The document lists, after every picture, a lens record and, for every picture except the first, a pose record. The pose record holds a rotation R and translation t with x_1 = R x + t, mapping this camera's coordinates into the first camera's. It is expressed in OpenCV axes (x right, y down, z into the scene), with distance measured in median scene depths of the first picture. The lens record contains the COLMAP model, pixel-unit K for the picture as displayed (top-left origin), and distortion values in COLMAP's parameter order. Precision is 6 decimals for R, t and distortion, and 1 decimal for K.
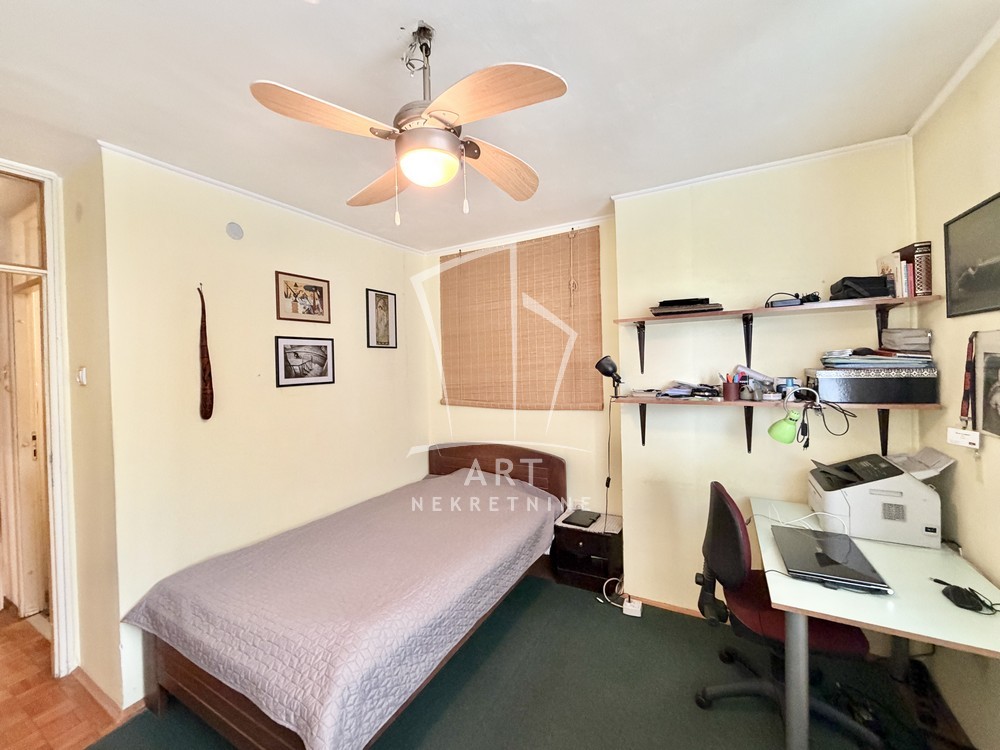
lens RADIAL K [[397.7, 0, 494.8], [0, 397.7, 375.3], [0, 0, 1]] dist [0.002636, -0.004634]
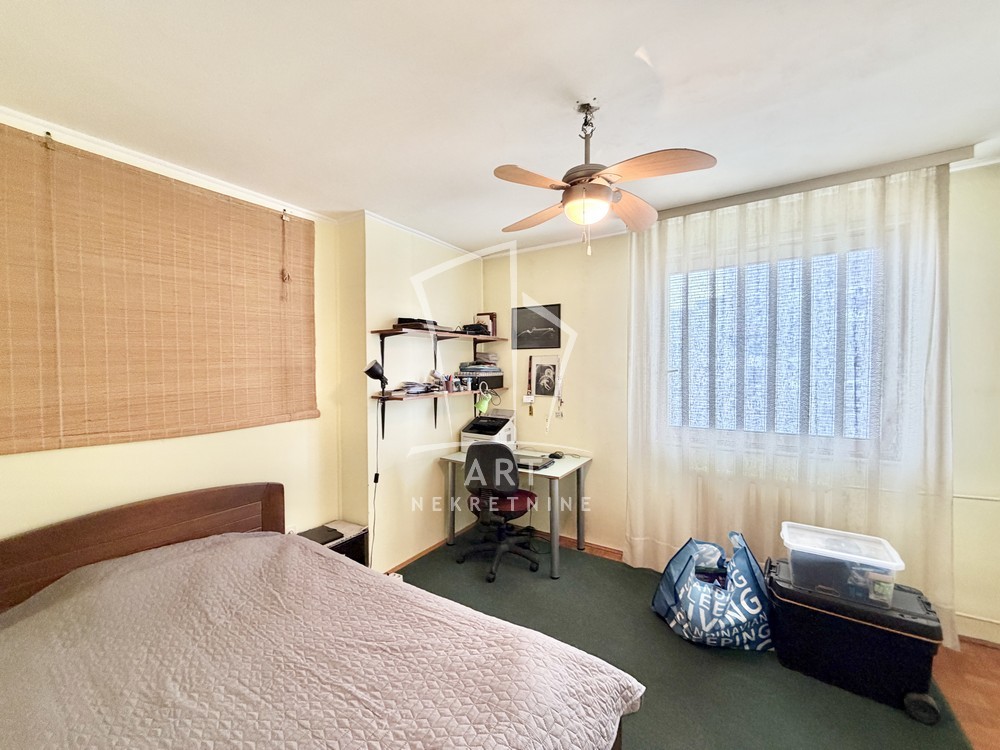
lens RADIAL K [[397.7, 0, 494.8], [0, 397.7, 375.3], [0, 0, 1]] dist [0.002636, -0.004634]
pose [[0.086297, 0.001947, 0.996268, -0.769795], [0.032276, 0.999468, -0.004750, 0.008839], [-0.995746, 0.032566, 0.086188, 0.595785]]
